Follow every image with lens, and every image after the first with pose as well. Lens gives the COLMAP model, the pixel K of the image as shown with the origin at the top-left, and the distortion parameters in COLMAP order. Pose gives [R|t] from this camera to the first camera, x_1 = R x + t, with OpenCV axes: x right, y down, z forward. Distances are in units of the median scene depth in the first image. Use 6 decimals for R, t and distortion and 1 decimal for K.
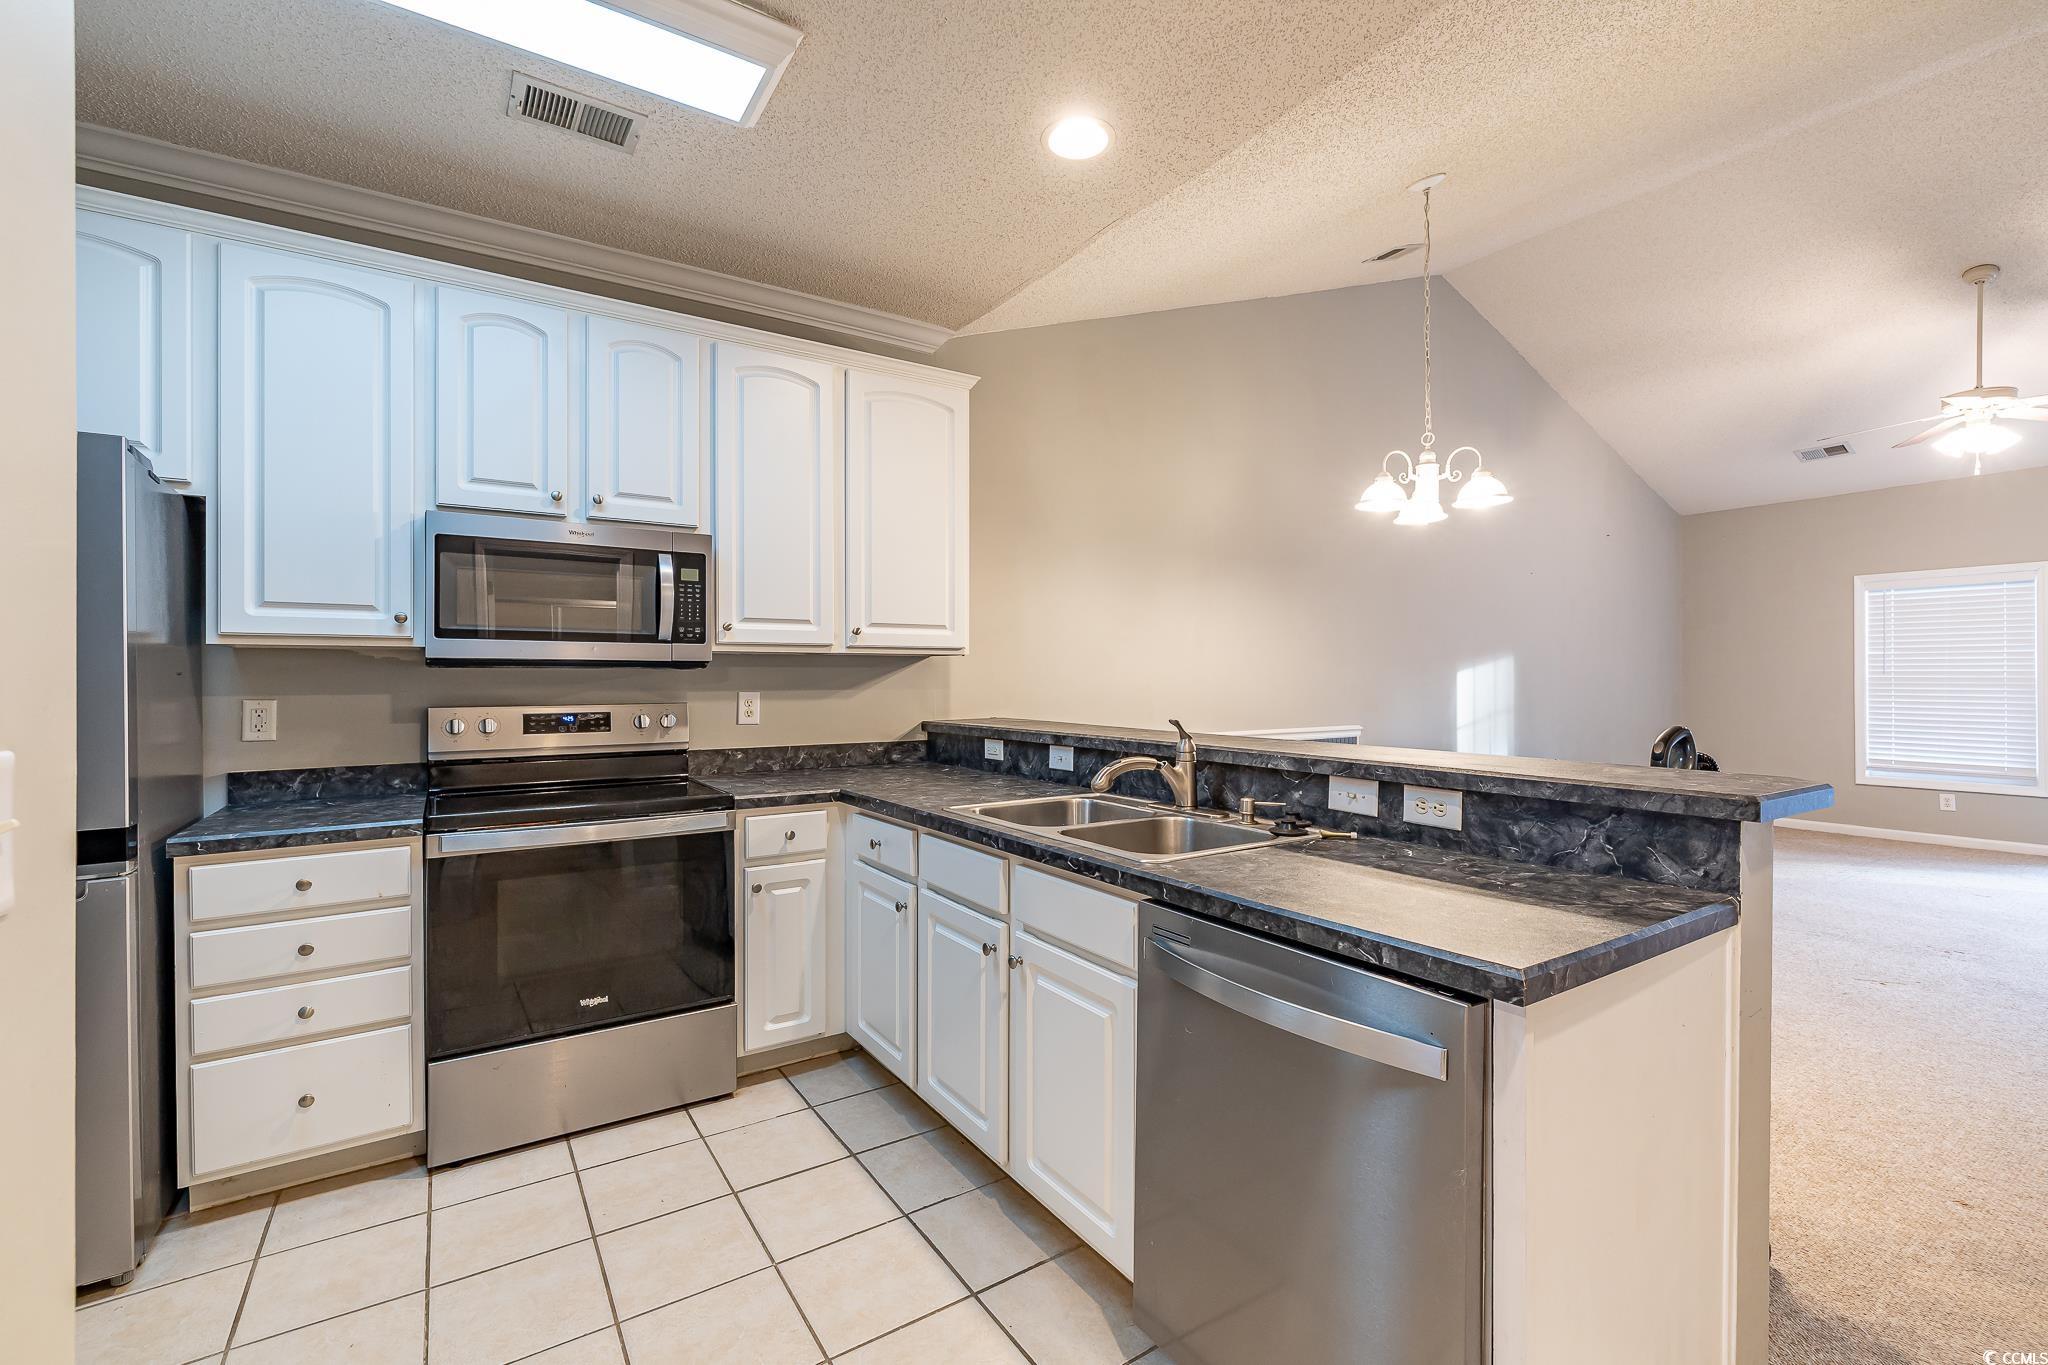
lens RADIAL K [[874.1, 0, 987.3], [0, 874.1, 674.6], [0, 0, 1]] dist [0.002525, 0.000416]
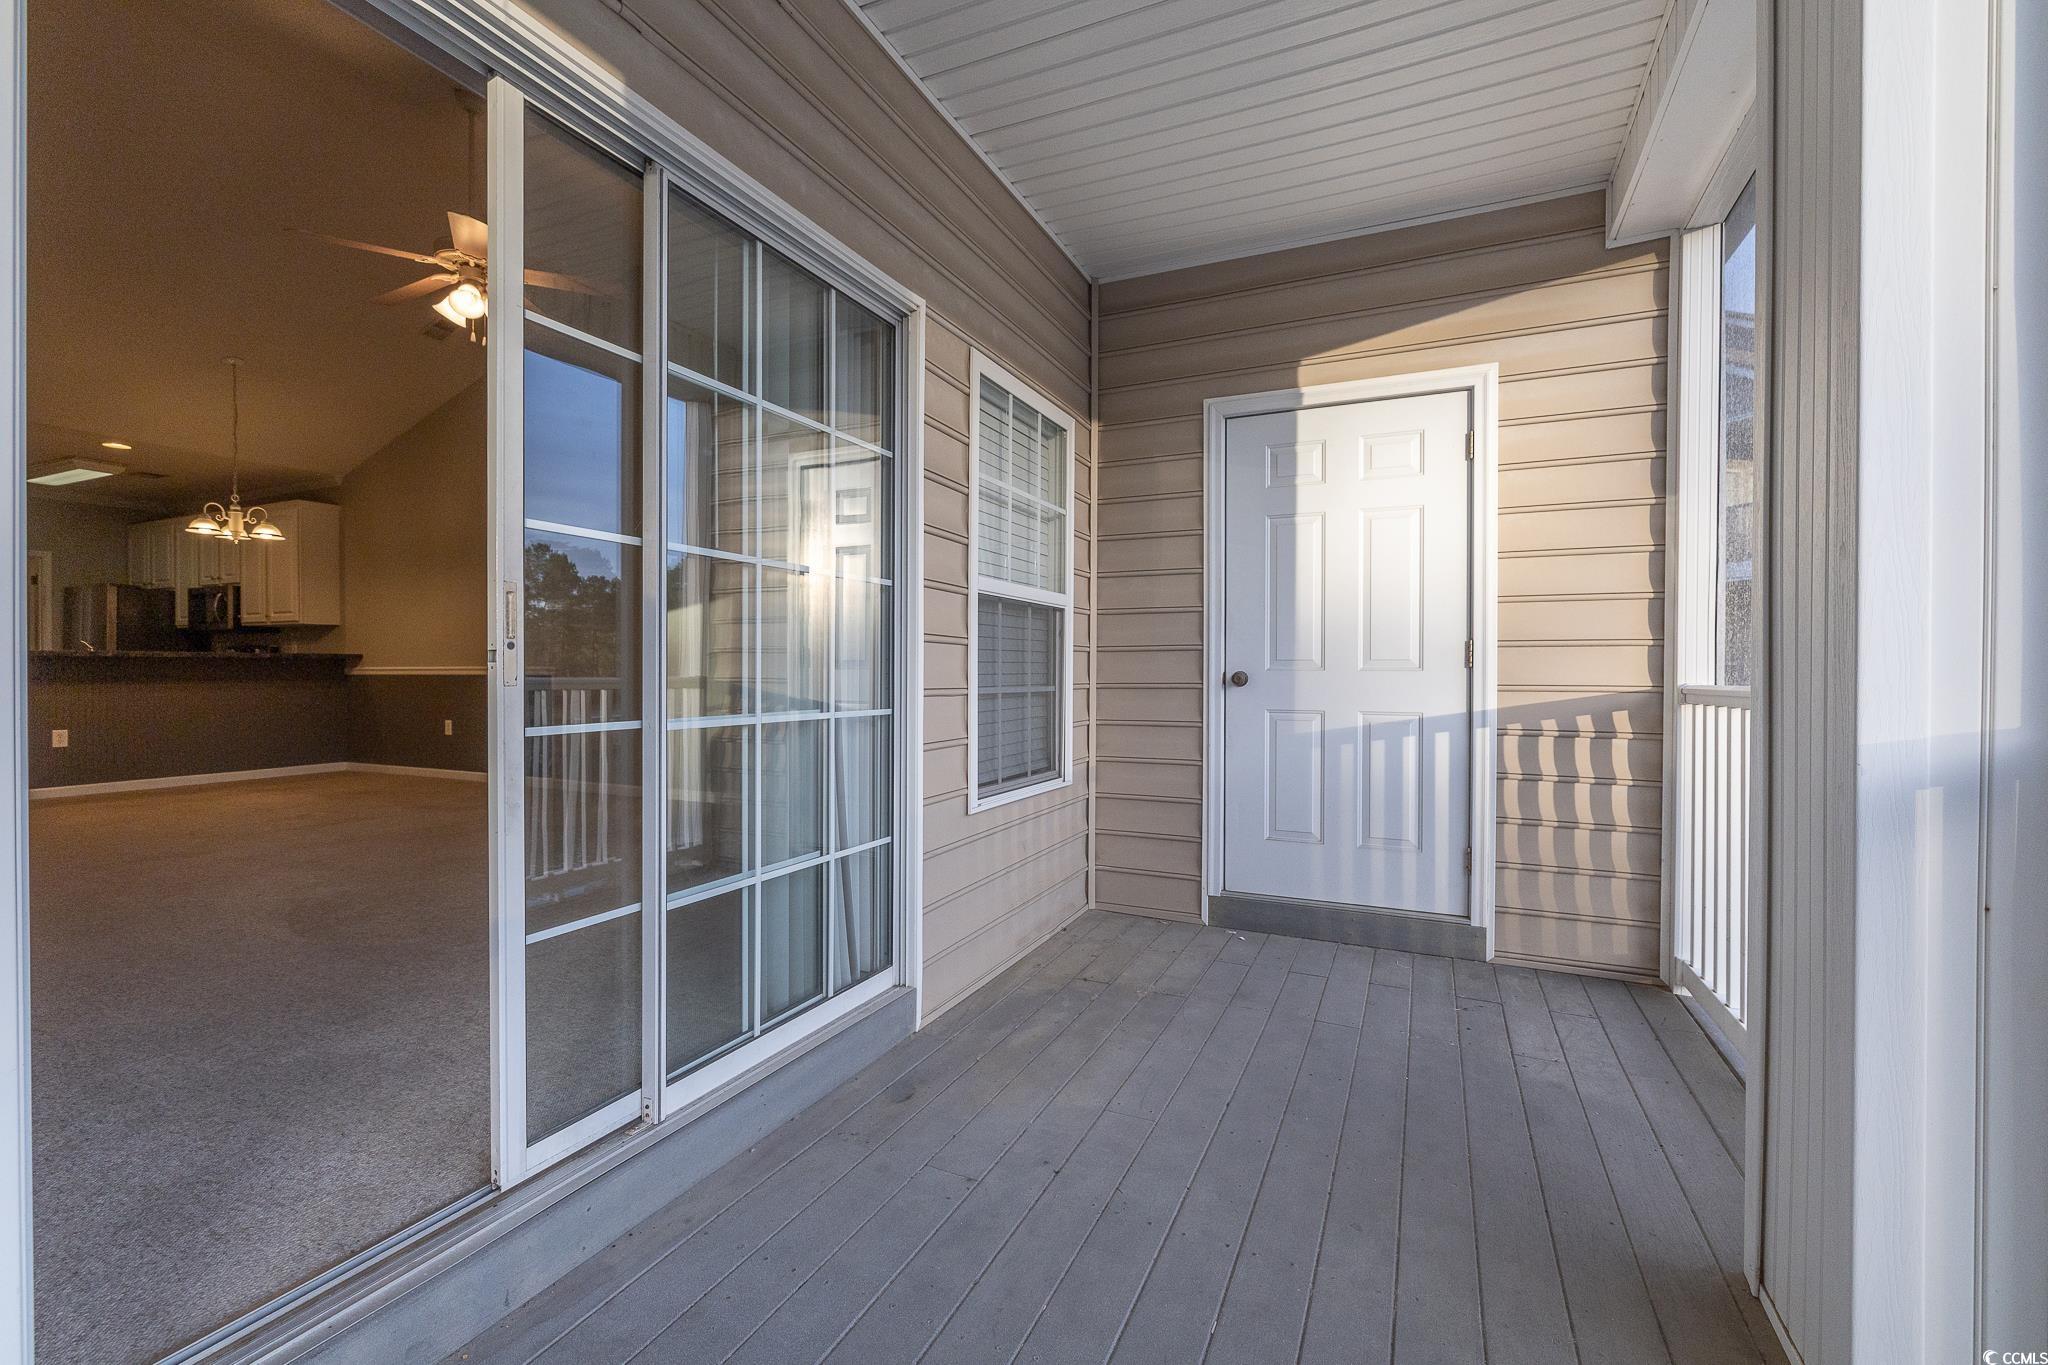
lens RADIAL K [[862.6, 0, 1025.8], [0, 862.6, 673.1], [0, 0, 1]] dist [-0.001663, -0.000432]
pose [[0.542932, 0.008430, -0.839735, 3.739089], [0.000933, 0.999943, 0.010641, 0.108693], [0.839776, -0.006561, 0.542893, 1.777235]]
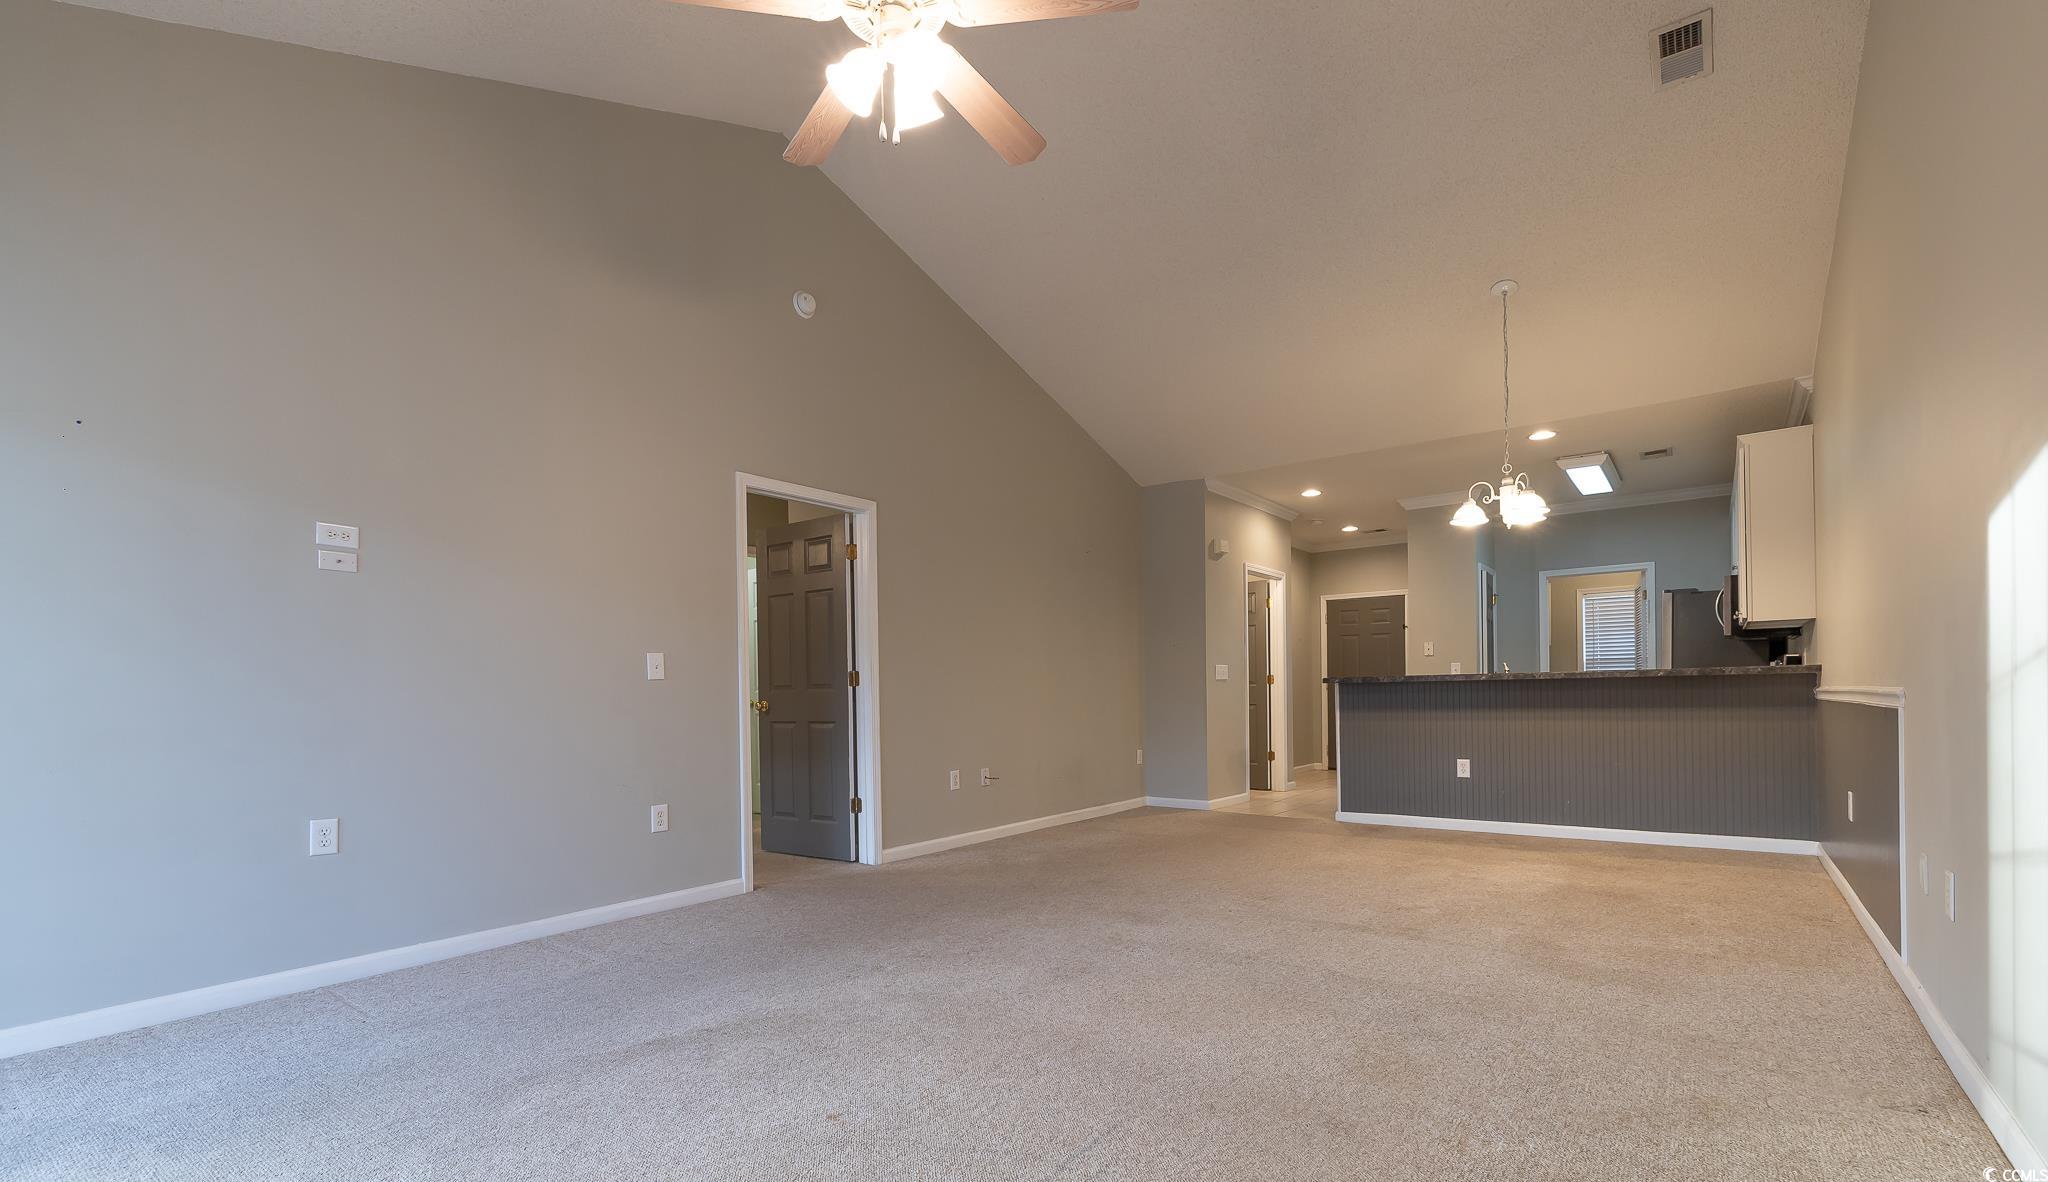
lens RADIAL K [[893.4, 0, 1031.5], [0, 893.4, 697.2], [0, 0, 1]] dist [-0.001285, -0.000104]
pose [[-0.940250, 0.021599, -0.339798, 2.146616], [0.023158, 0.999732, -0.000532, 0.103034], [0.339695, -0.008369, -0.940498, 2.631053]]
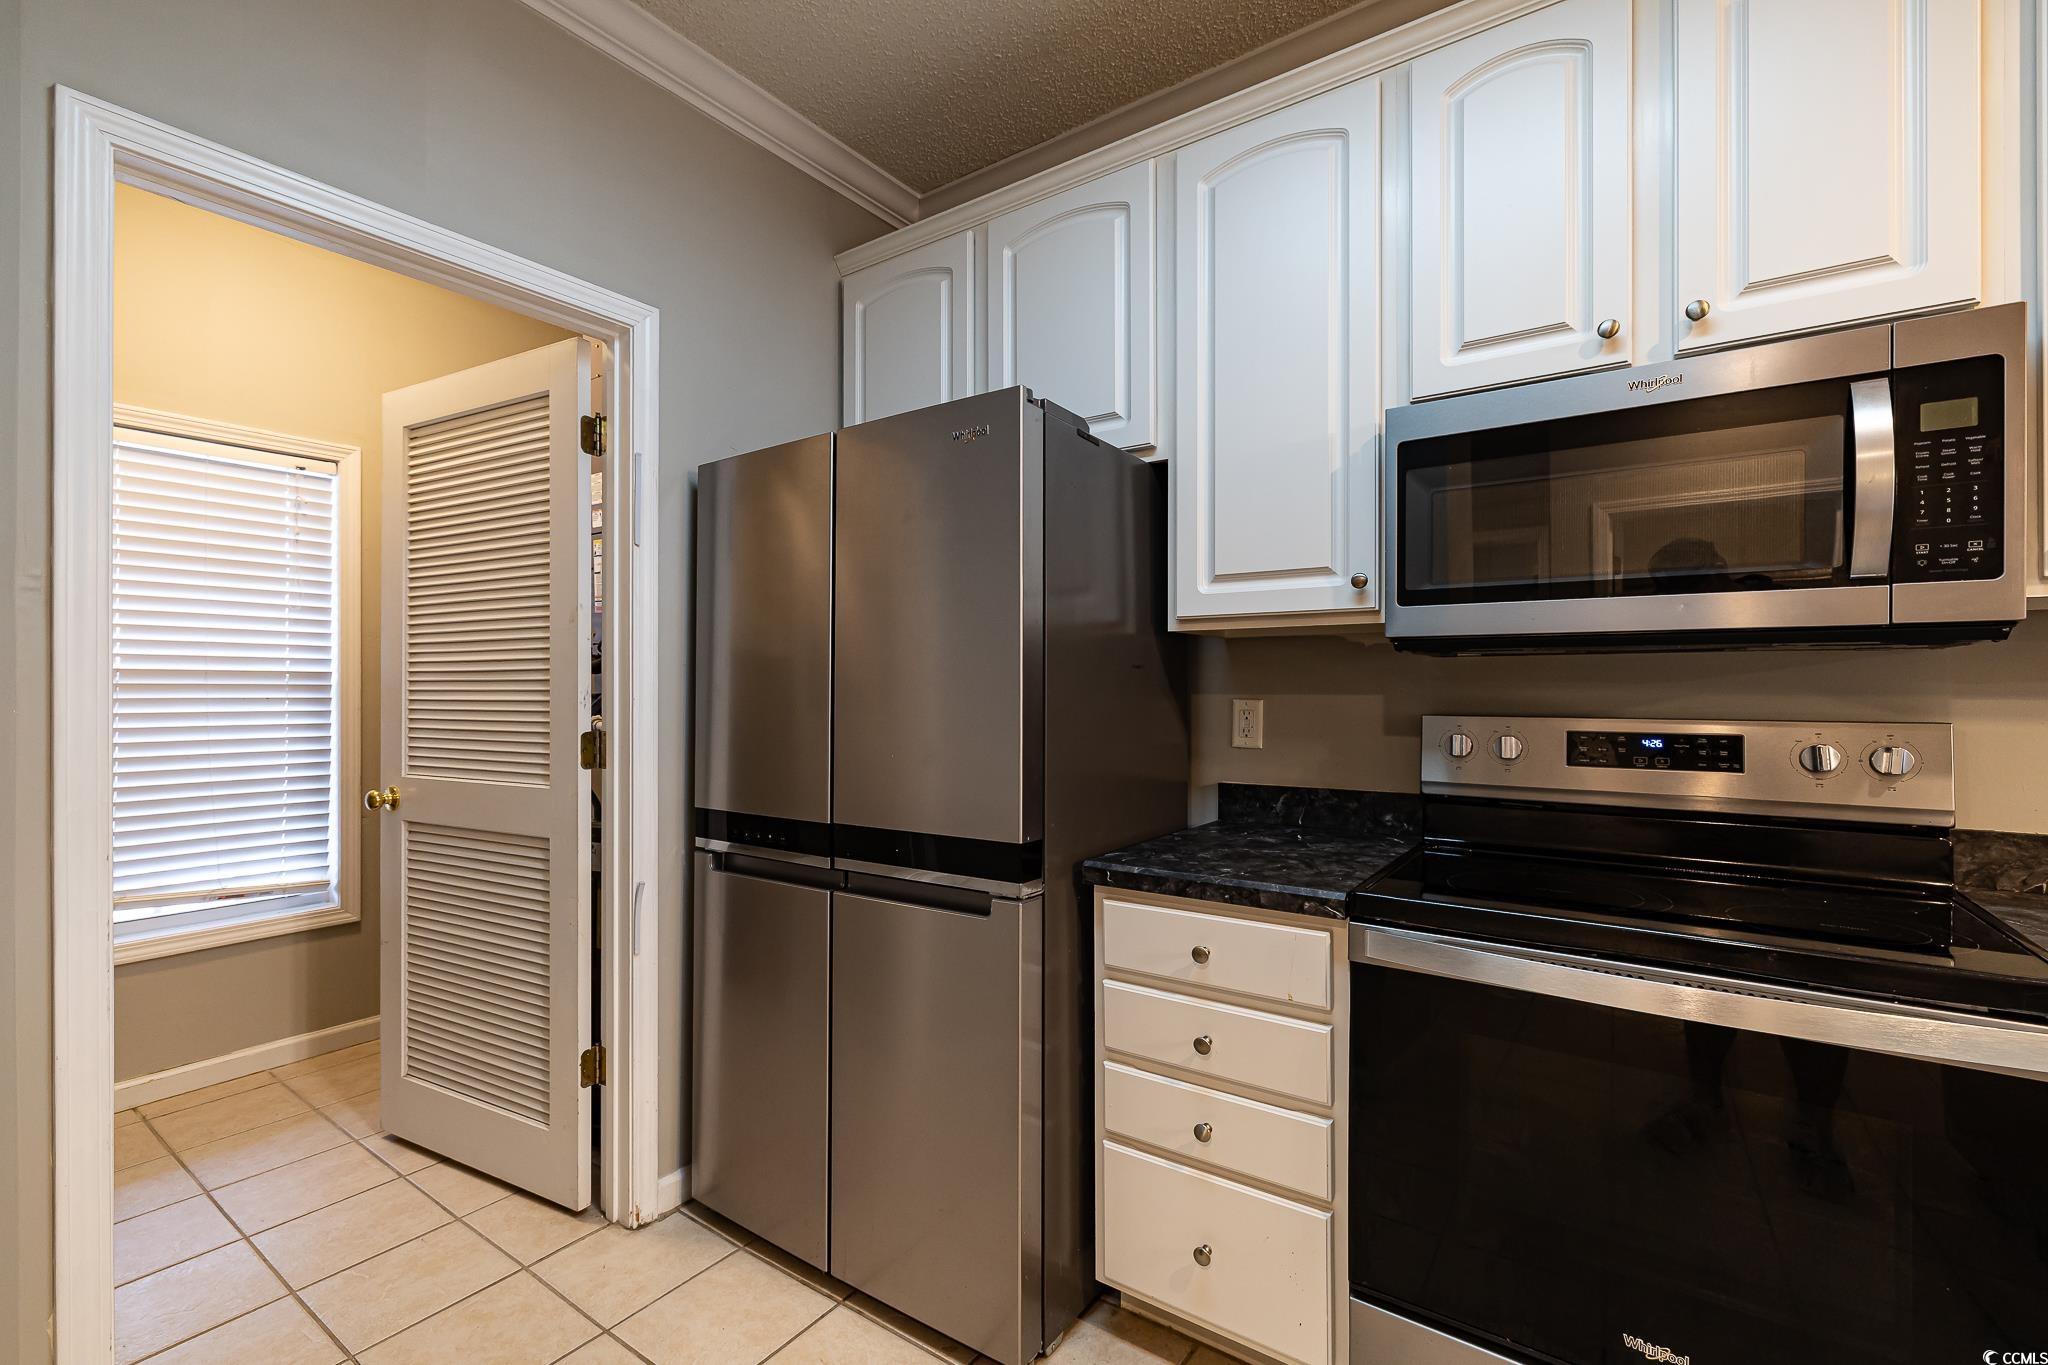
lens RADIAL K [[874.5, 0, 1025.8], [0, 874.5, 686.5], [0, 0, 1]] dist [-0.001122, 0.000201]
pose [[0.389707, 0.001946, -0.920937, -0.136289], [0.001625, 0.999995, 0.002801, 0.013393], [0.920938, -0.002588, 0.389702, 0.459291]]
